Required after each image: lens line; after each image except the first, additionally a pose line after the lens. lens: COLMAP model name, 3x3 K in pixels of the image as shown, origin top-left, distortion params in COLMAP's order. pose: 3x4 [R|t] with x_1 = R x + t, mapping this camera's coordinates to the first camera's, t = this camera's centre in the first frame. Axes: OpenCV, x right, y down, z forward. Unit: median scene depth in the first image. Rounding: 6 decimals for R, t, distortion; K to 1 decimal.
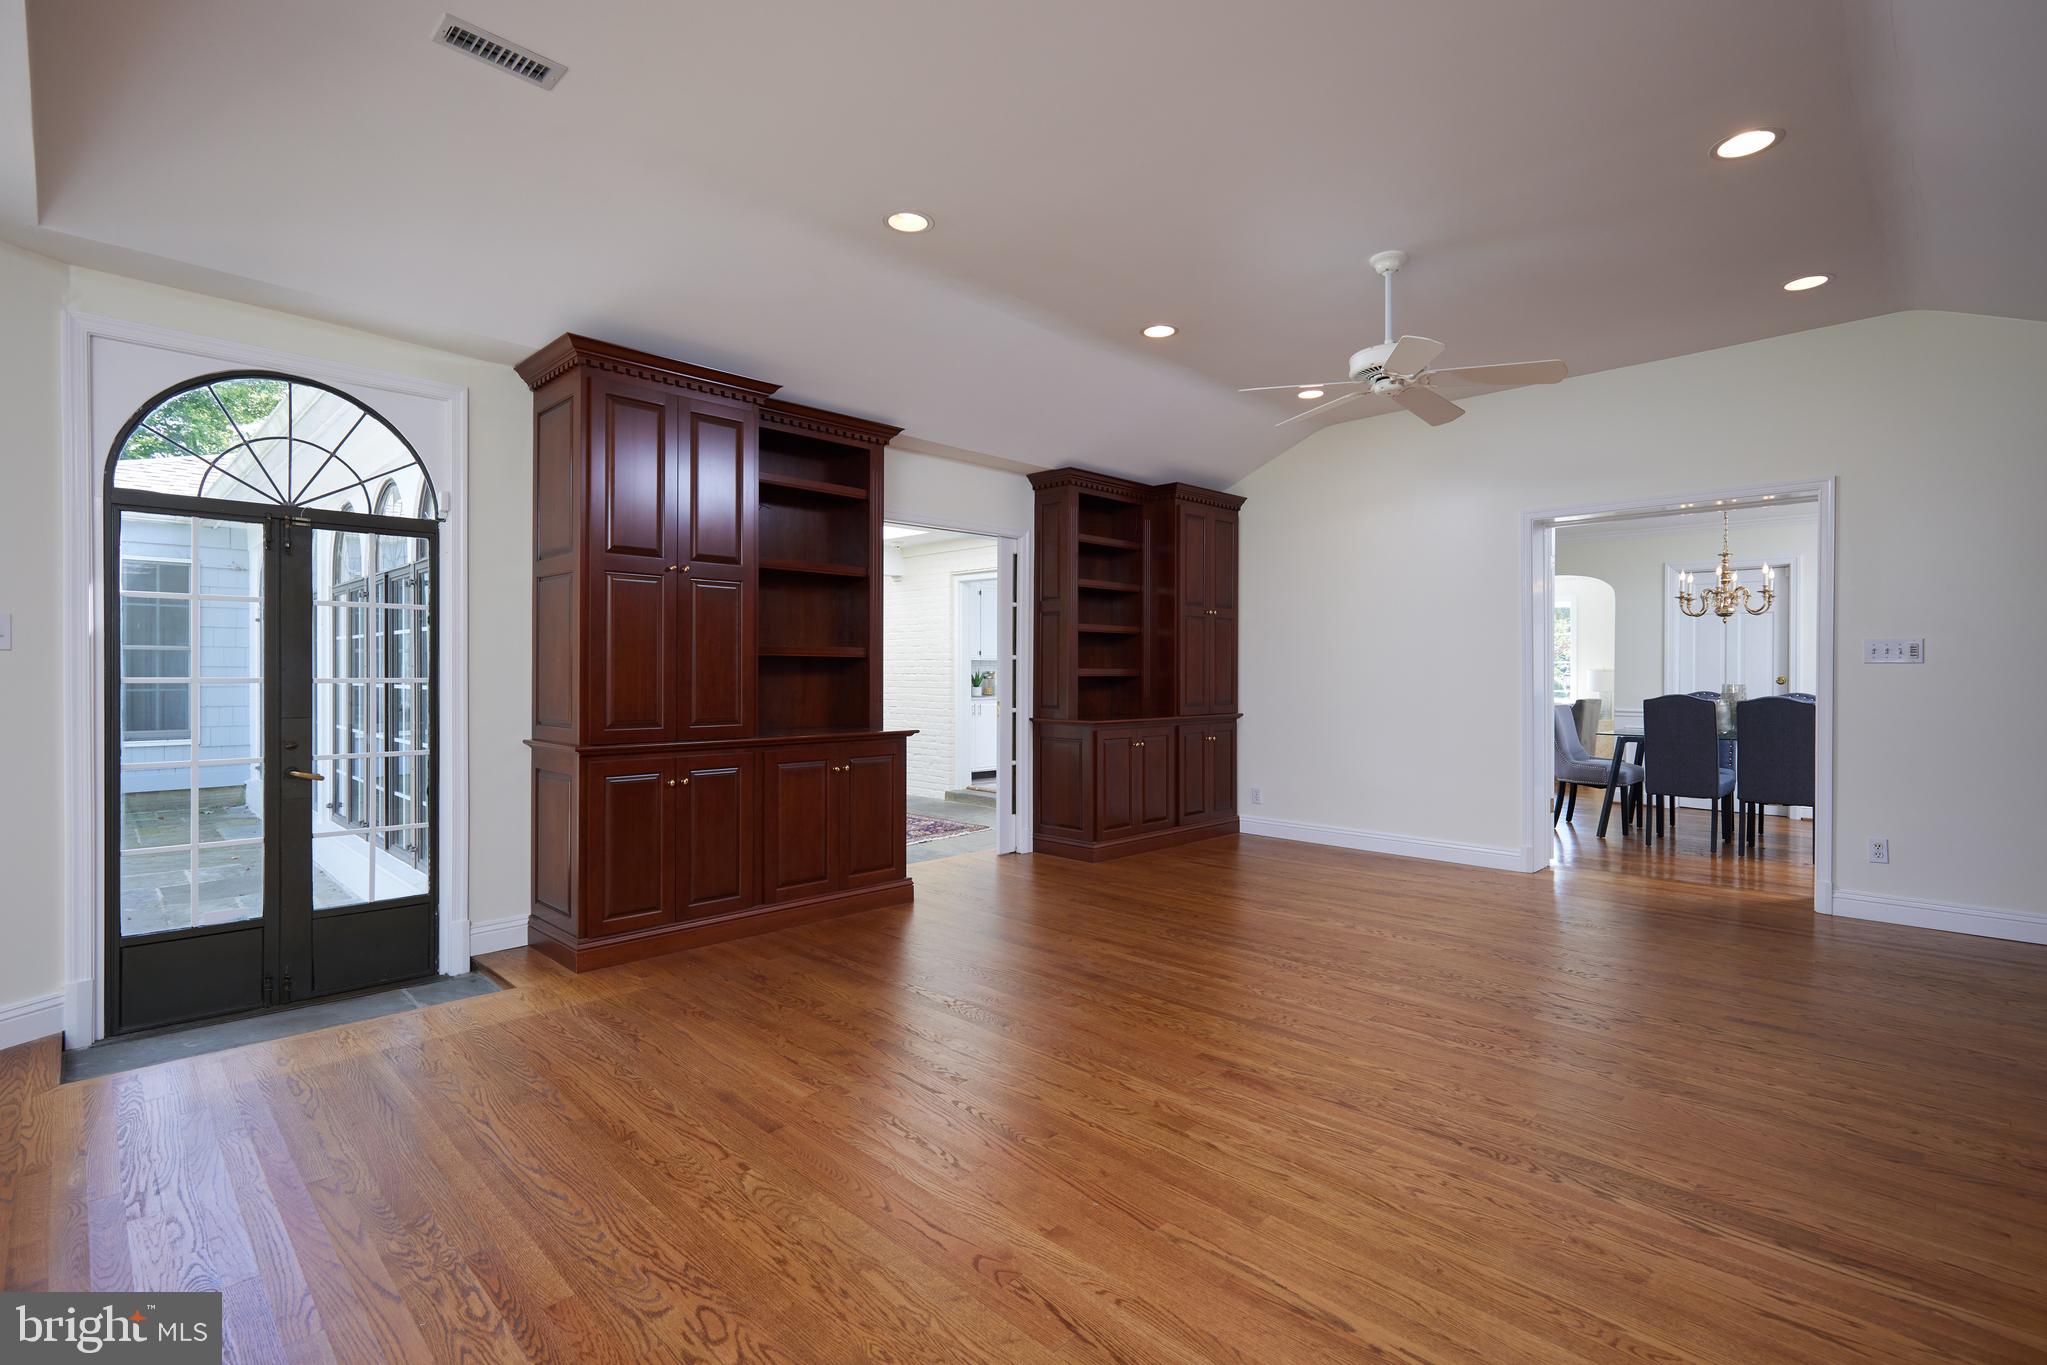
lens RADIAL K [[944.0, 0, 1030.5], [0, 944.0, 675.2], [0, 0, 1]] dist [0.000493, 0.000383]
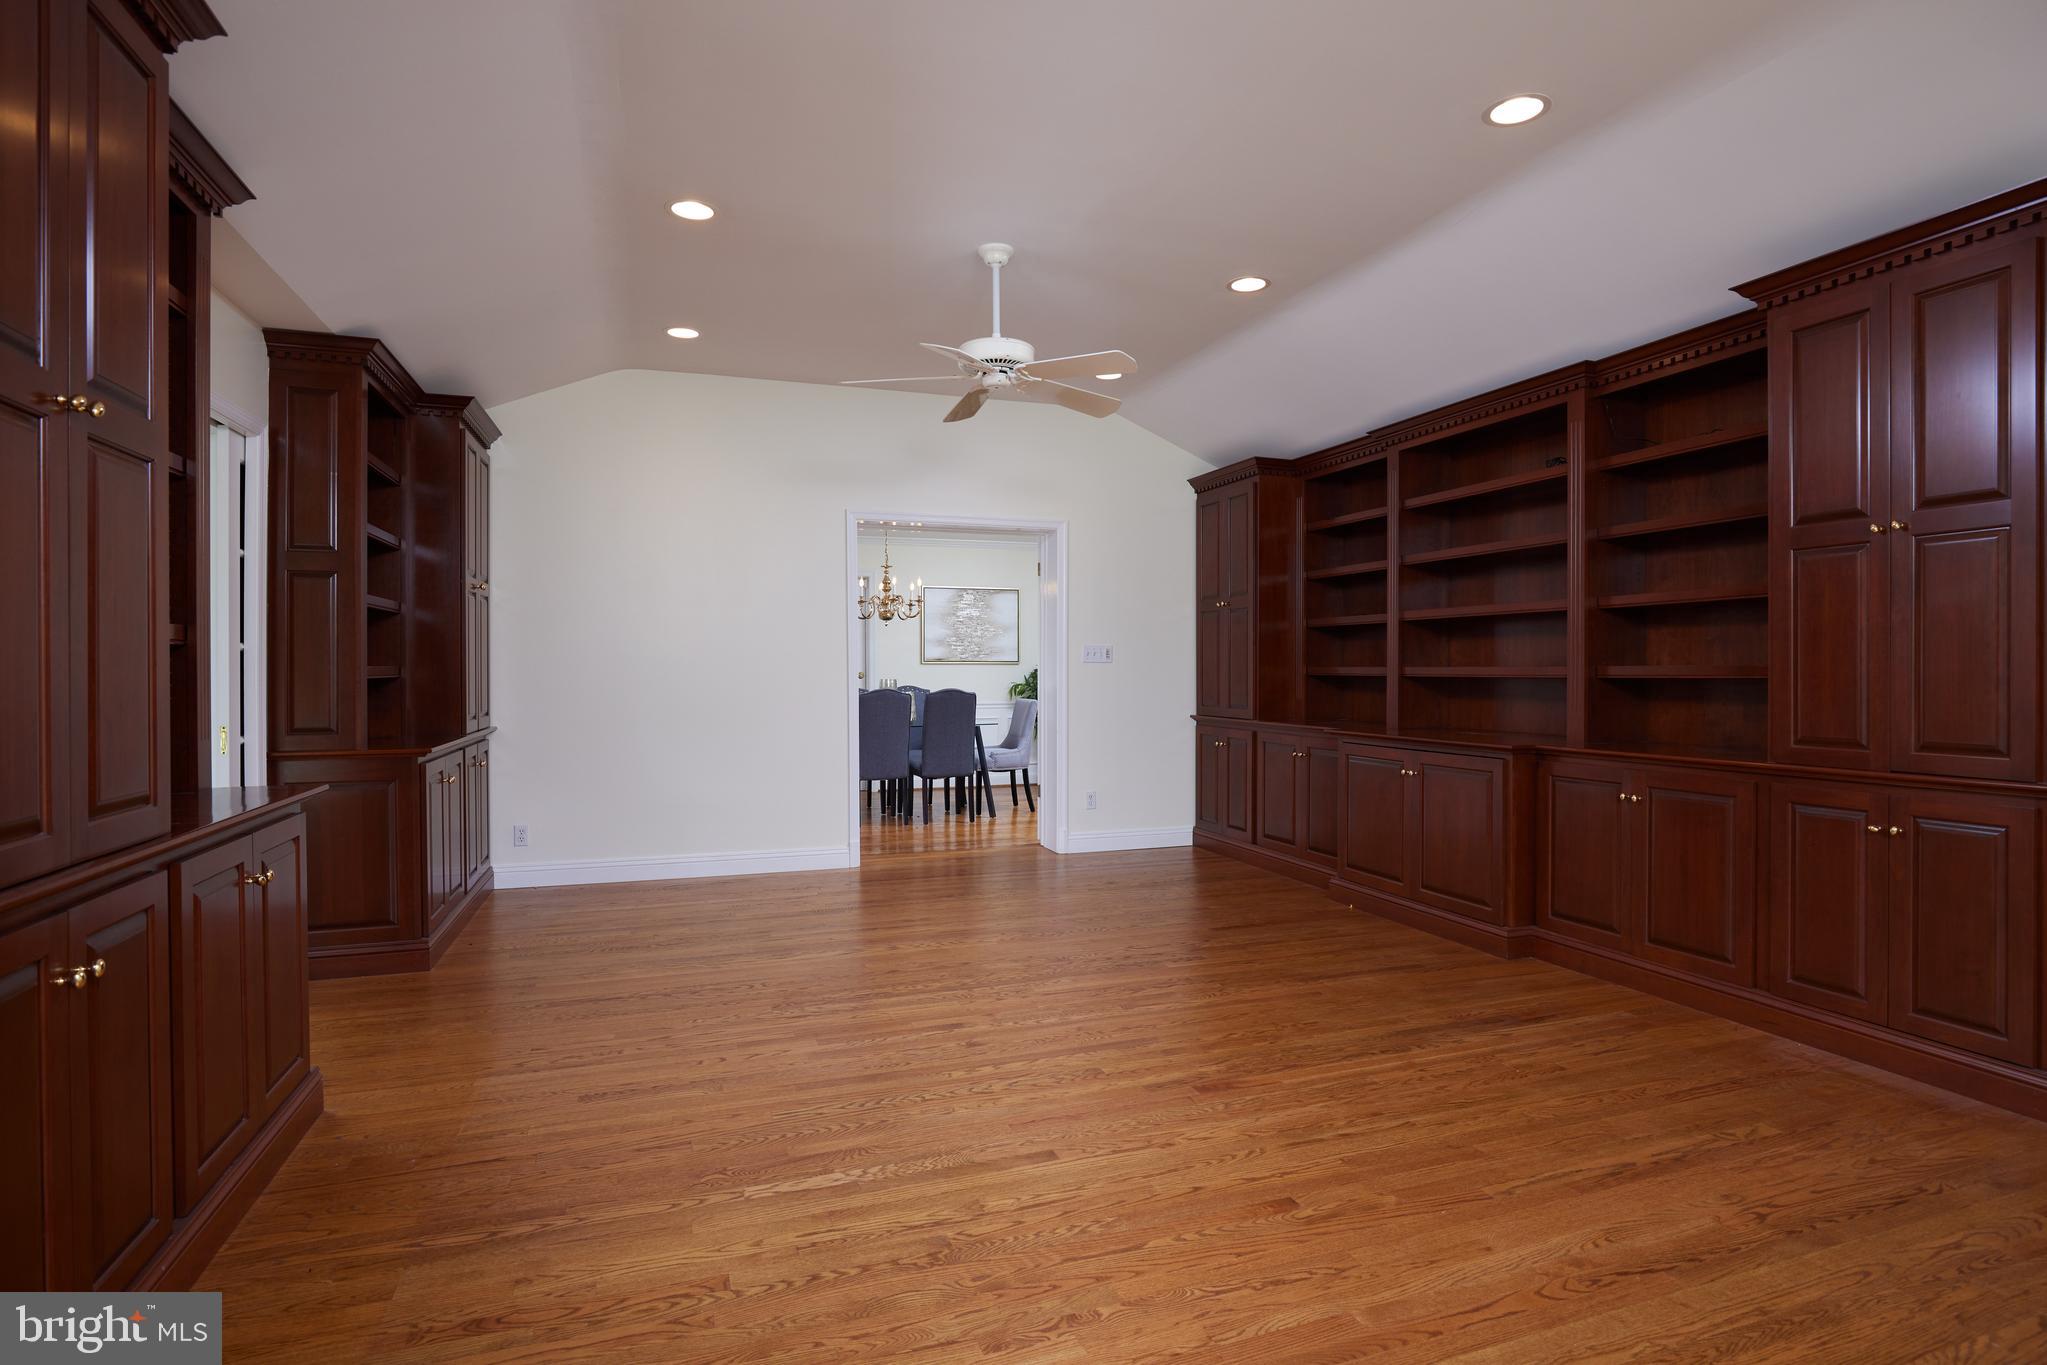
lens RADIAL K [[1054.3, 0, 1018.0], [0, 1054.3, 682.3], [0, 0, 1]] dist [-0.027194, 0.006136]
pose [[0.435643, -0.014804, 0.899998, -0.654412], [0.004200, 0.999887, 0.014413, -0.009060], [-0.900110, -0.002499, 0.435656, 0.547898]]
